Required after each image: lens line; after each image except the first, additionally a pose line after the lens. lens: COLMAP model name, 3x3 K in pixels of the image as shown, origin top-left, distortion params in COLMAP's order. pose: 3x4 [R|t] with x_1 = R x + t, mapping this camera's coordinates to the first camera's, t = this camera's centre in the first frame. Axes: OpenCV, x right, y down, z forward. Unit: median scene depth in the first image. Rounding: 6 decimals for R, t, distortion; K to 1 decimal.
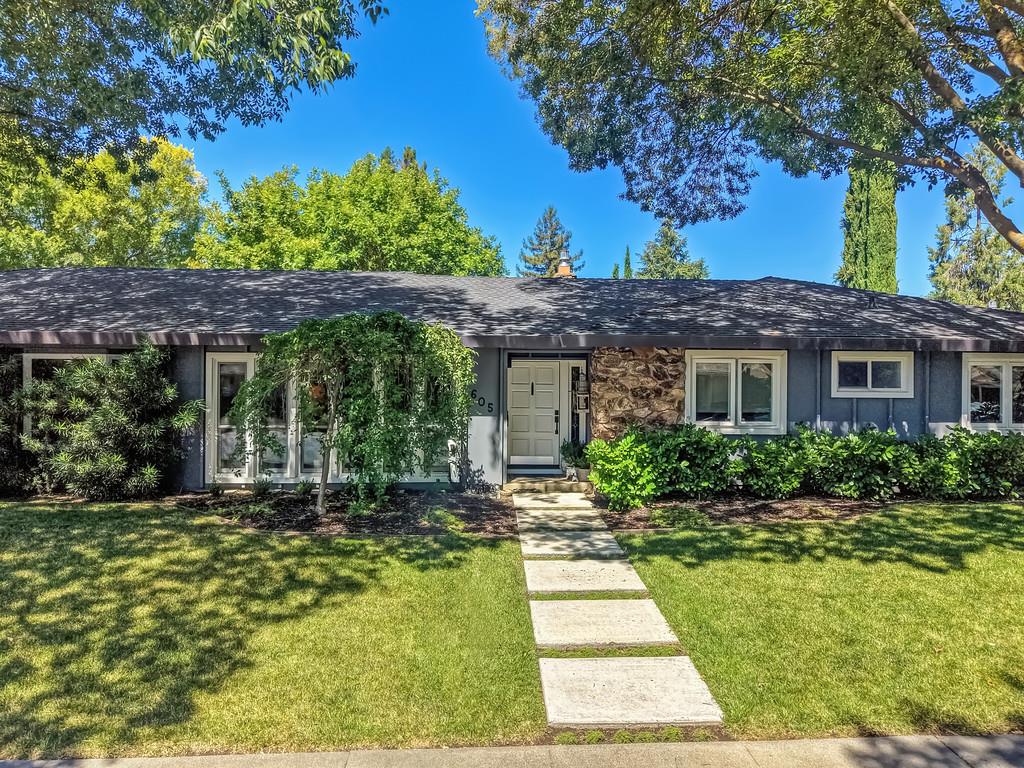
lens RADIAL K [[702.2, 0, 509.0], [0, 702.2, 410.0], [0, 0, 1]] dist [-0.010448, 0.001220]
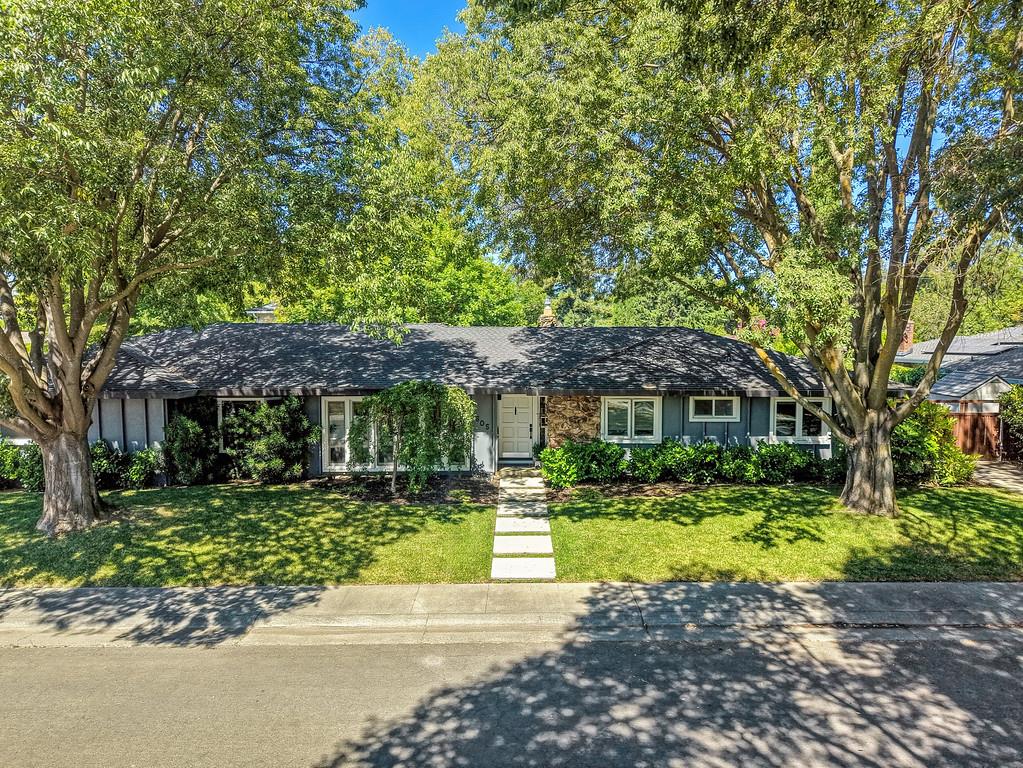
lens RADIAL K [[693.4, 0, 512.6], [0, 693.4, 400.3], [0, 0, 1]] dist [0.002866, -0.000553]
pose [[0.999073, -0.003149, -0.042941, 0.124808], [0.005493, 0.998494, 0.054578, -0.186910], [0.042704, -0.054763, 0.997586, -0.777112]]
